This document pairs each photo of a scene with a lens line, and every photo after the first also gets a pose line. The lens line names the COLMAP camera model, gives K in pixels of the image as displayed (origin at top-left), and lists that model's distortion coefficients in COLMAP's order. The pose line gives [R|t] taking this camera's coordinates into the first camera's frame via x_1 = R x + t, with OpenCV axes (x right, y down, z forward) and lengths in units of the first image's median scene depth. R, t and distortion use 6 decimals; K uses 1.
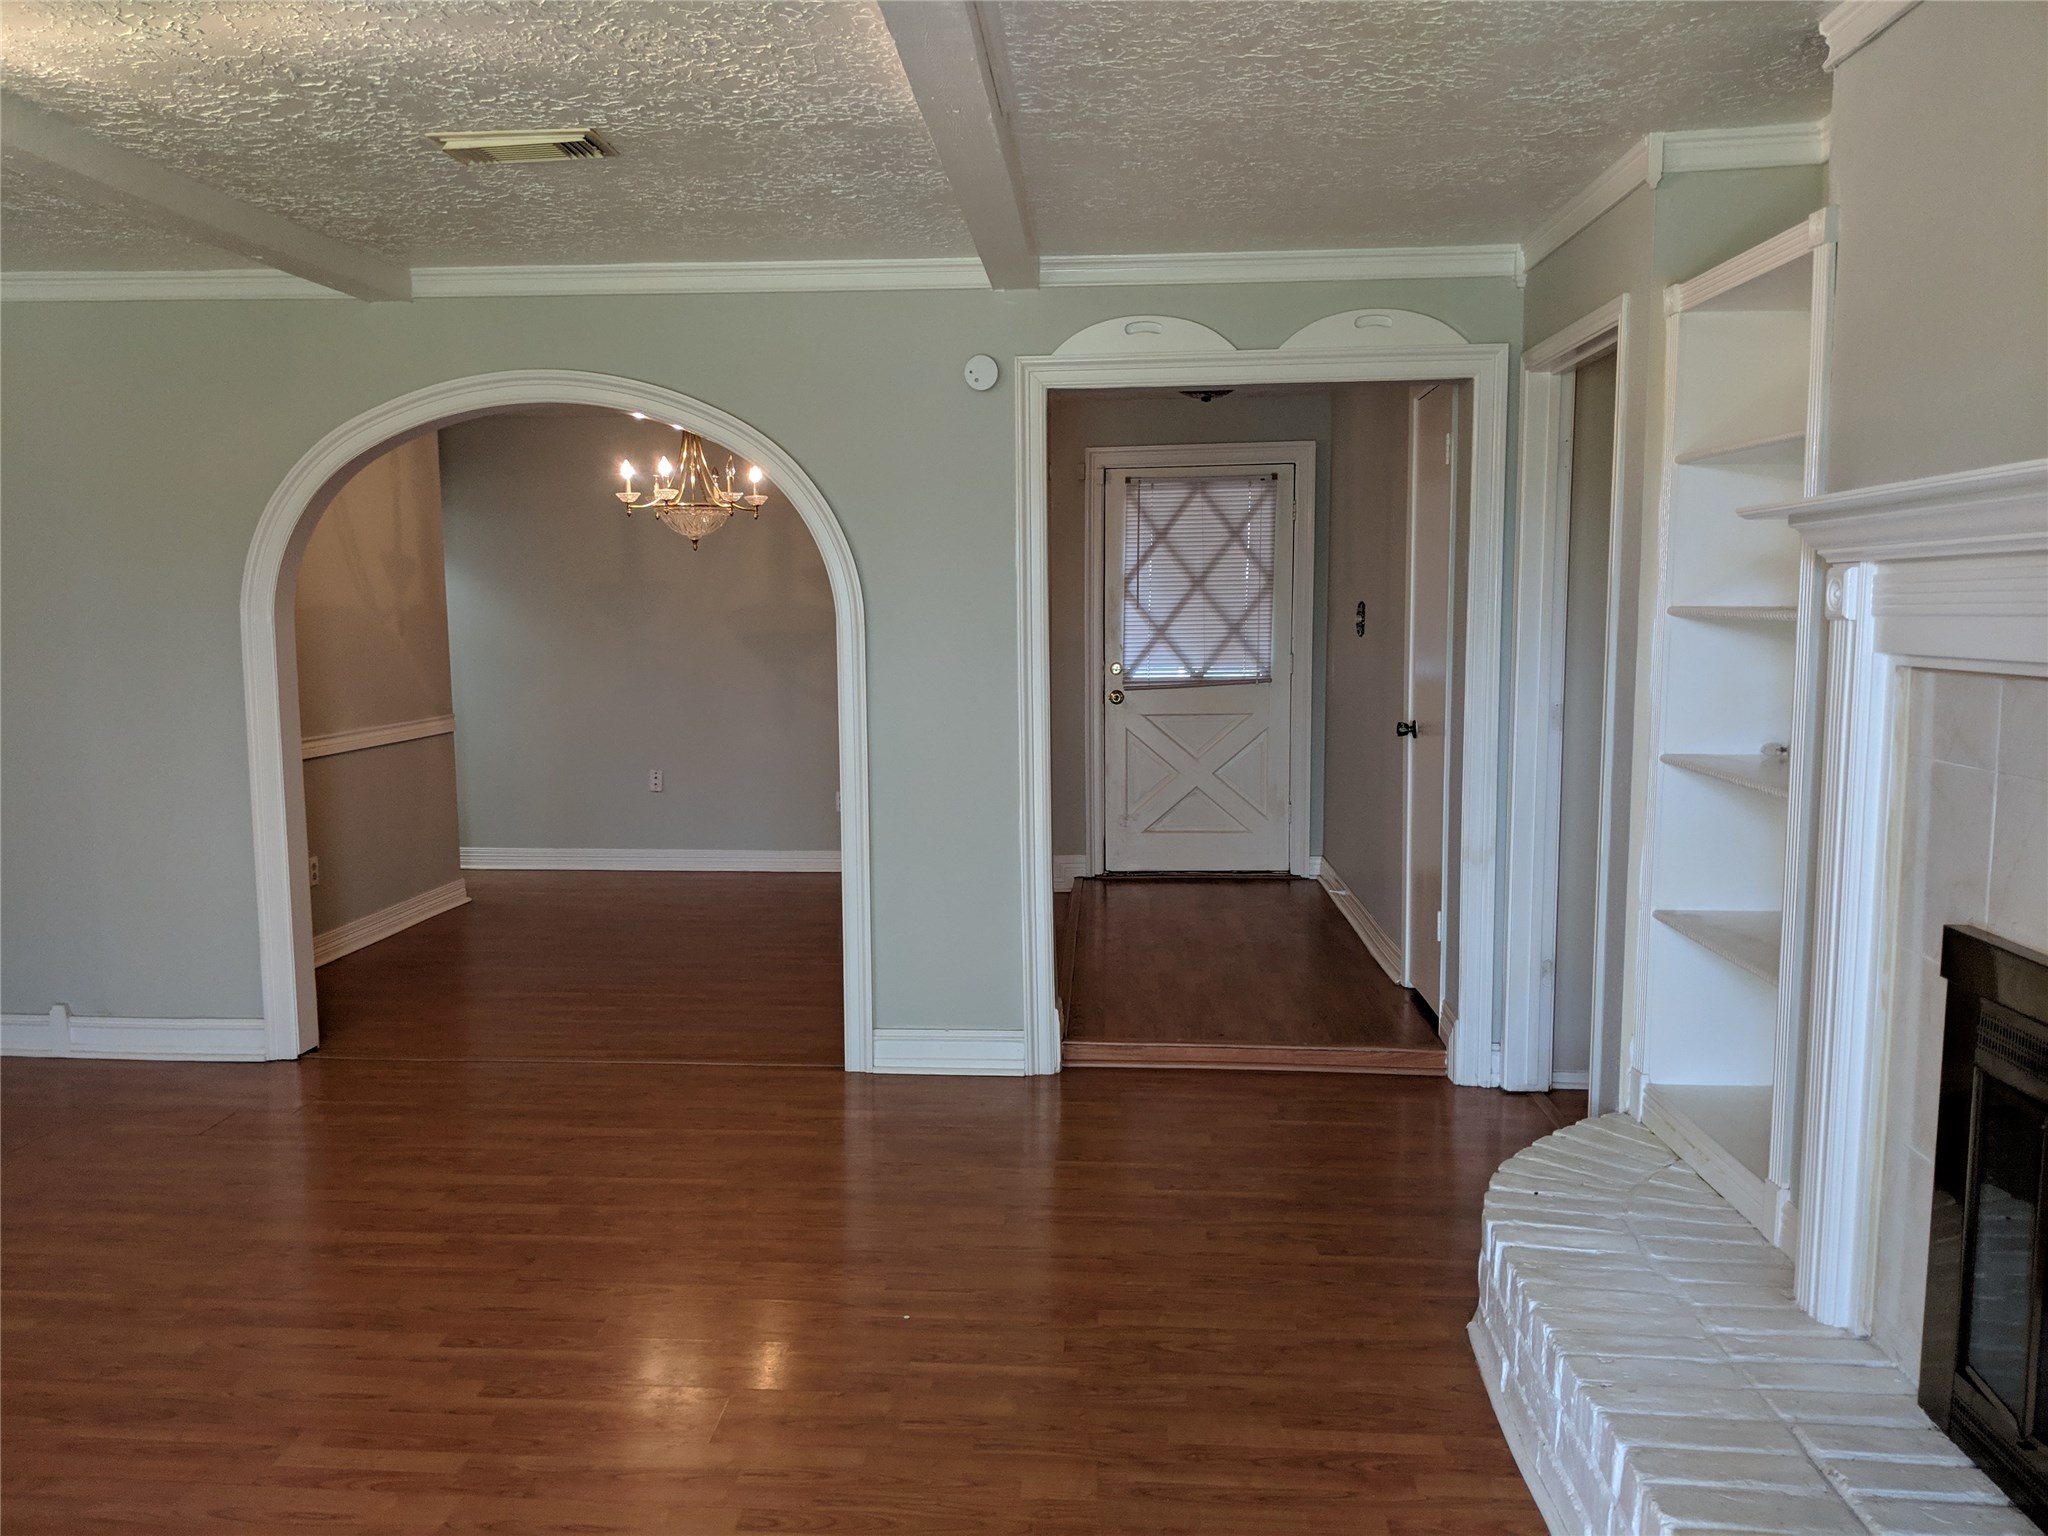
lens RADIAL K [[1627.7, 0, 992.2], [0, 1627.7, 791.4], [0, 0, 1]] dist [0.065050, -0.112240]
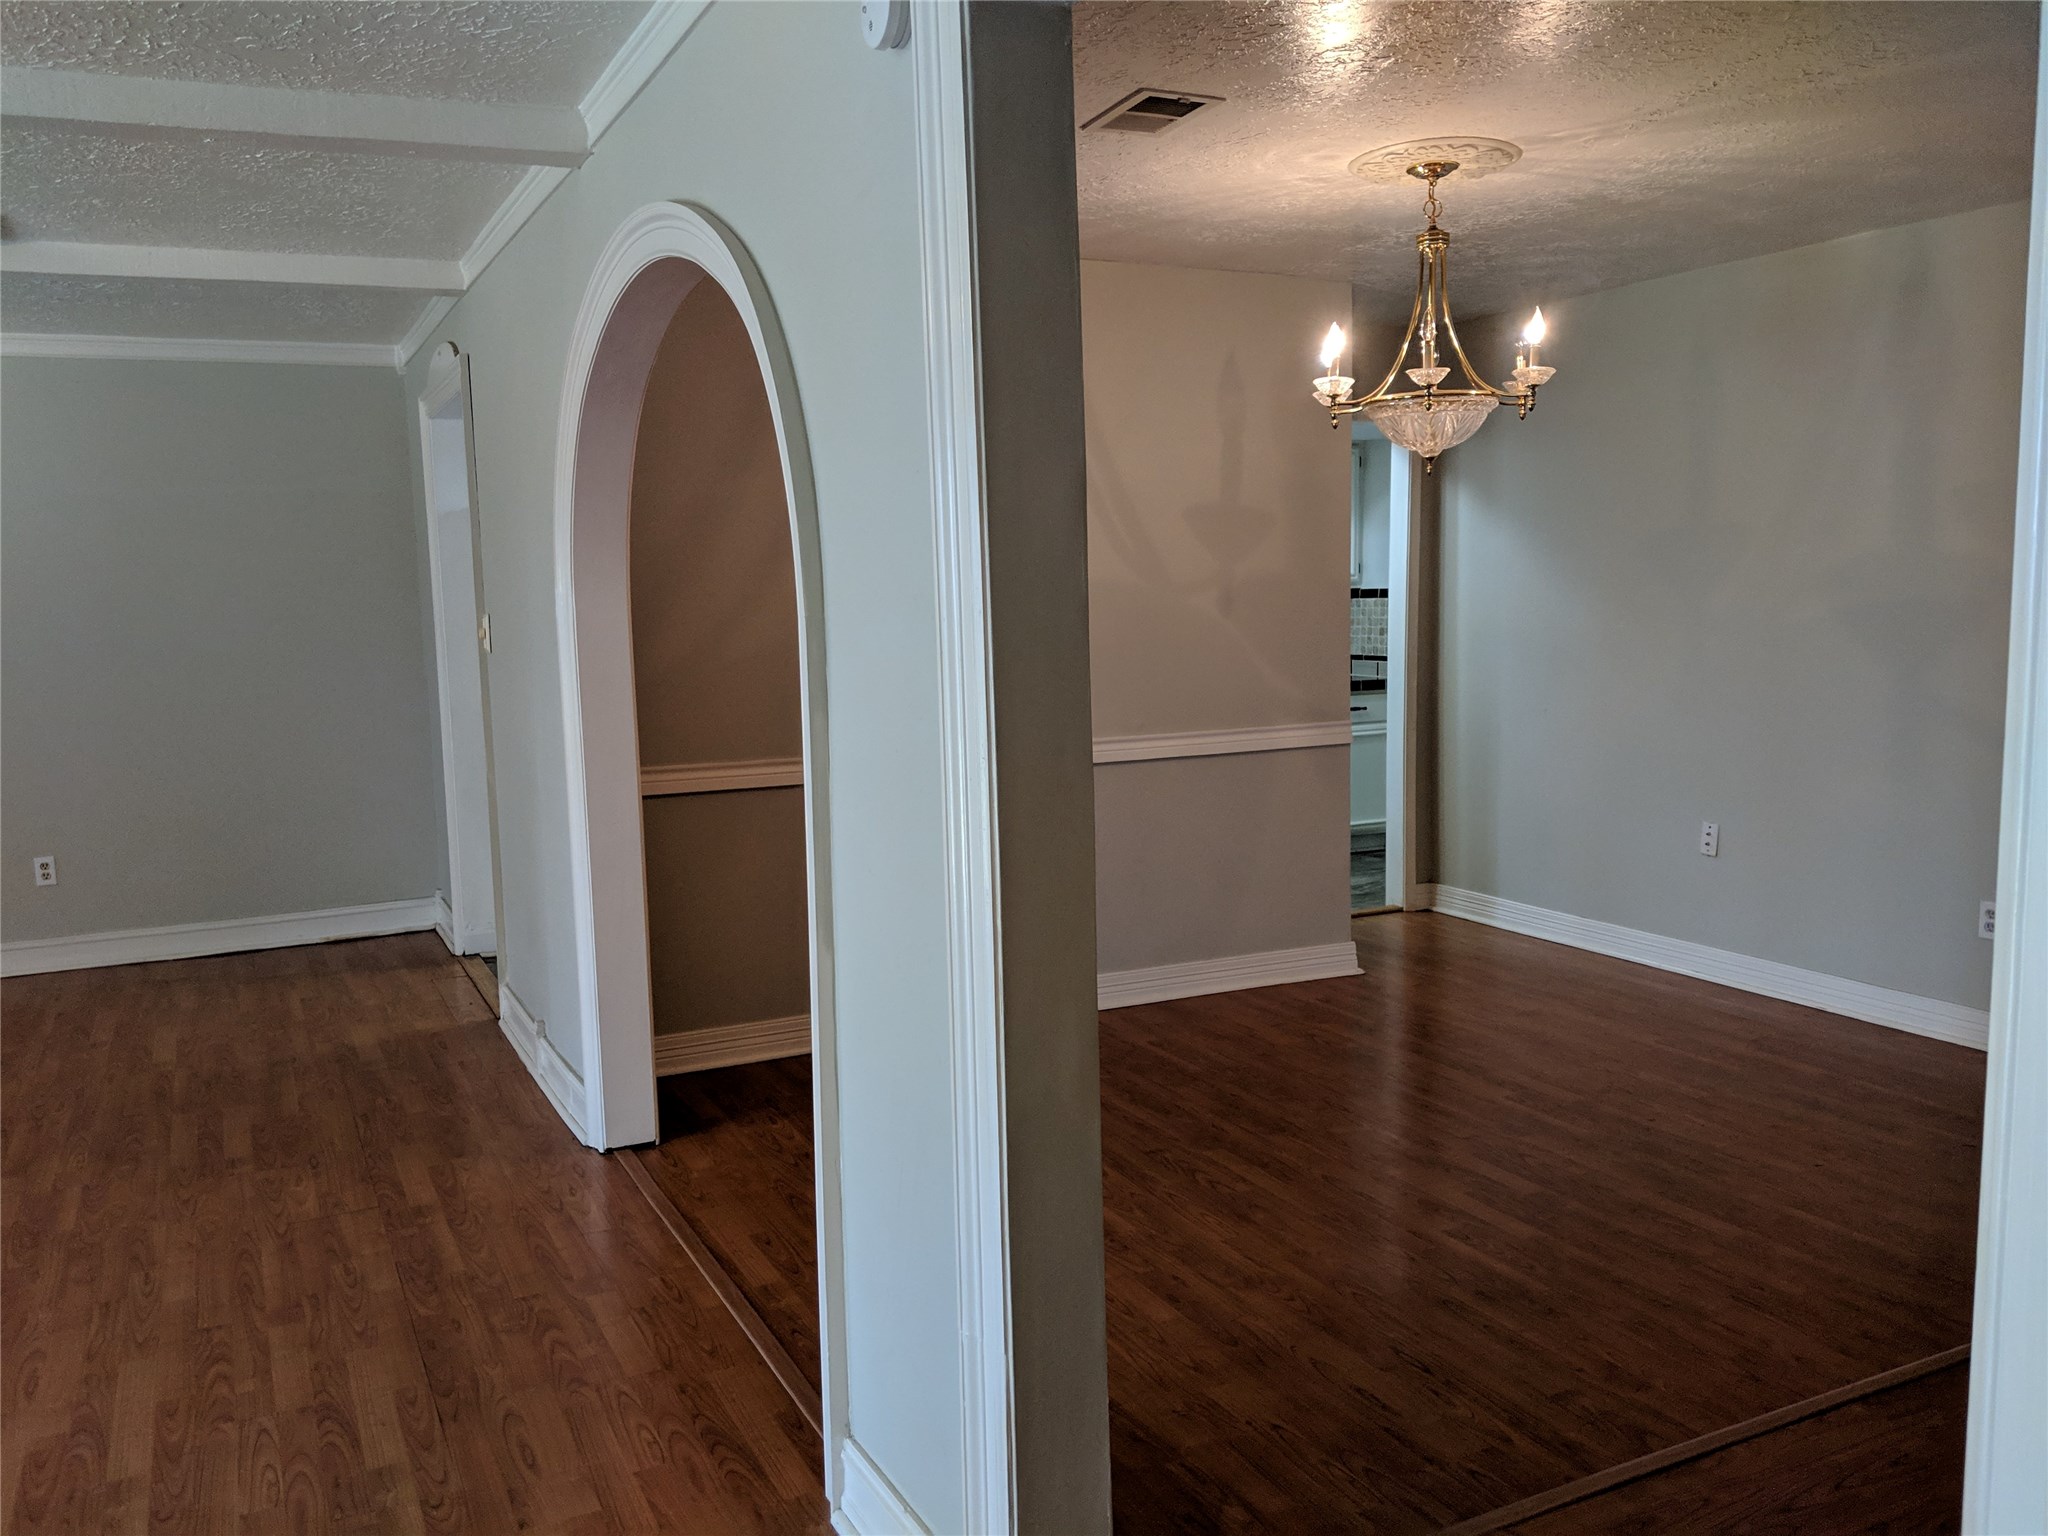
lens RADIAL K [[1627.7, 0, 1024.8], [0, 1627.7, 820.3], [0, 0, 1]] dist [0.065050, -0.112240]
pose [[0.507258, 0.119314, -0.853495, 0.373325], [-0.076790, 0.992688, 0.093134, -0.096432], [0.858367, 0.018297, 0.512710, 0.808688]]
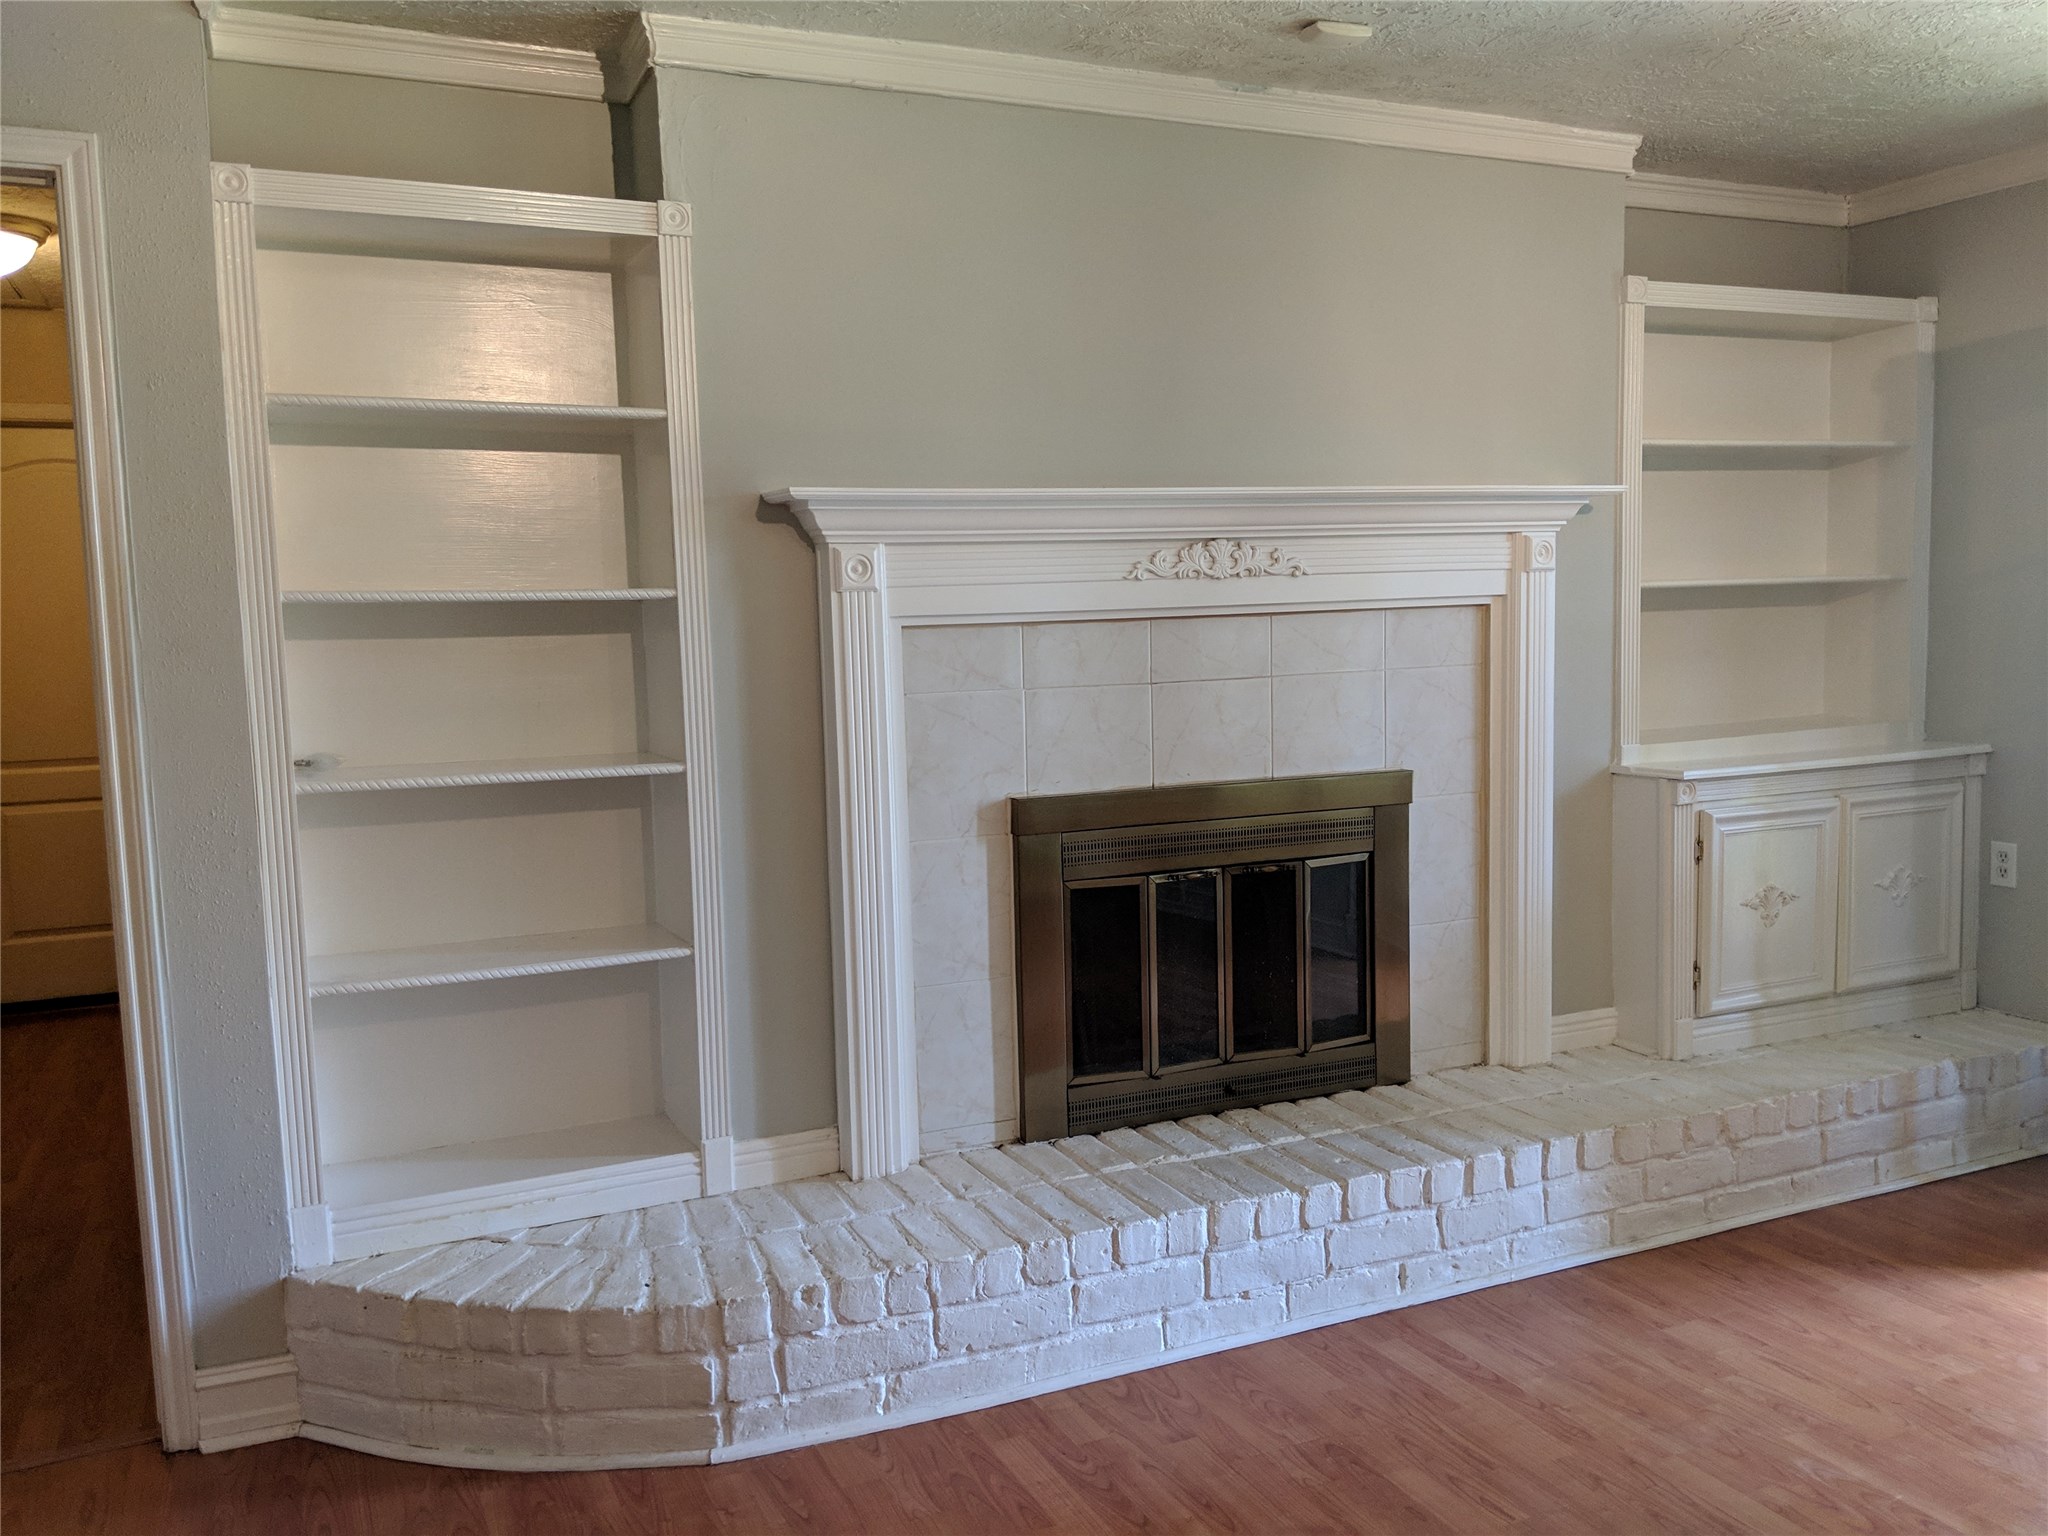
lens RADIAL K [[1627.7, 0, 1029.9], [0, 1627.7, 771.0], [0, 0, 1]] dist [0.065050, -0.112240]
pose [[-0.475804, -0.082107, 0.875711, -0.311797], [0.124655, 0.979288, 0.159547, -0.081870], [-0.870673, 0.185075, -0.455714, 0.779923]]
